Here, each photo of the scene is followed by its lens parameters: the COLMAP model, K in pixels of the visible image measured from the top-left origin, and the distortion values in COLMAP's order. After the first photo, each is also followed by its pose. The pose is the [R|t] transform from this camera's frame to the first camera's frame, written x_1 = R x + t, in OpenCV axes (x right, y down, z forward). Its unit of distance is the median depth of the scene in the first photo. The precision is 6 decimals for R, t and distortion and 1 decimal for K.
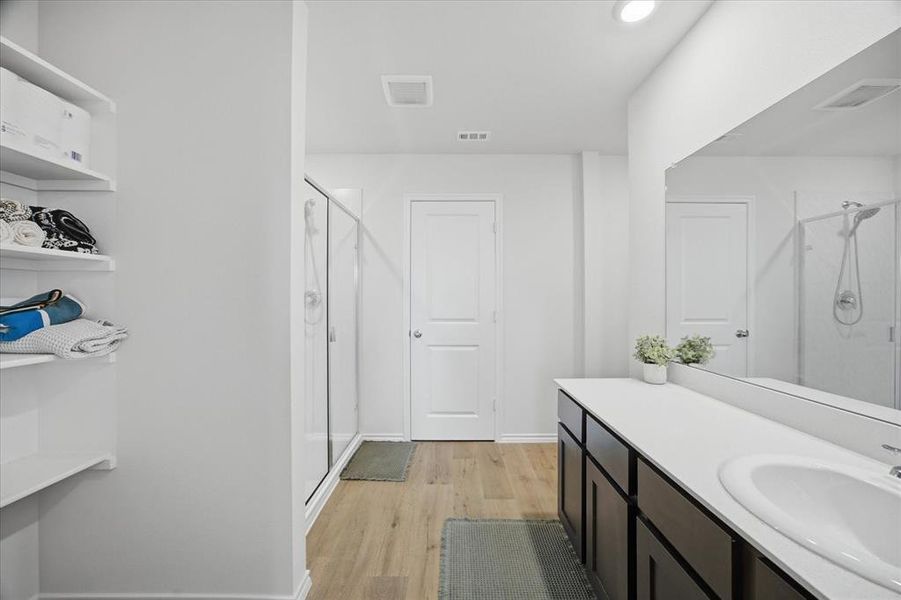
lens RADIAL K [[369.9, 0, 447.9], [0, 369.9, 303.3], [0, 0, 1]] dist [-0.002335, 0.000058]
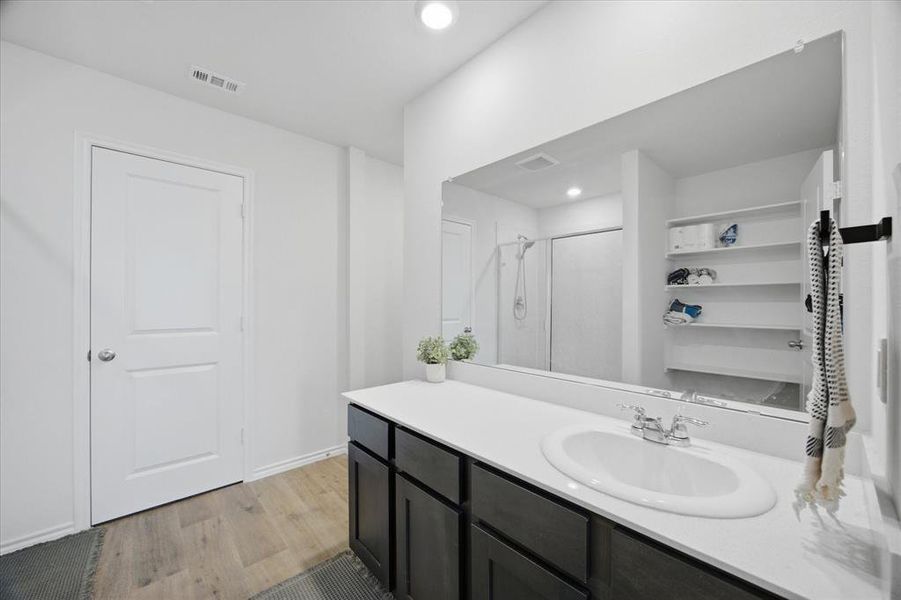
lens RADIAL K [[358.8, 0, 450.0], [0, 358.8, 304.2], [0, 0, 1]] dist [-0.000279, 0.003265]
pose [[0.727576, -0.002063, 0.686024, -0.089020], [0.002954, 0.999996, -0.000125, -0.004476], [-0.686021, 0.002118, 0.727579, 0.163795]]
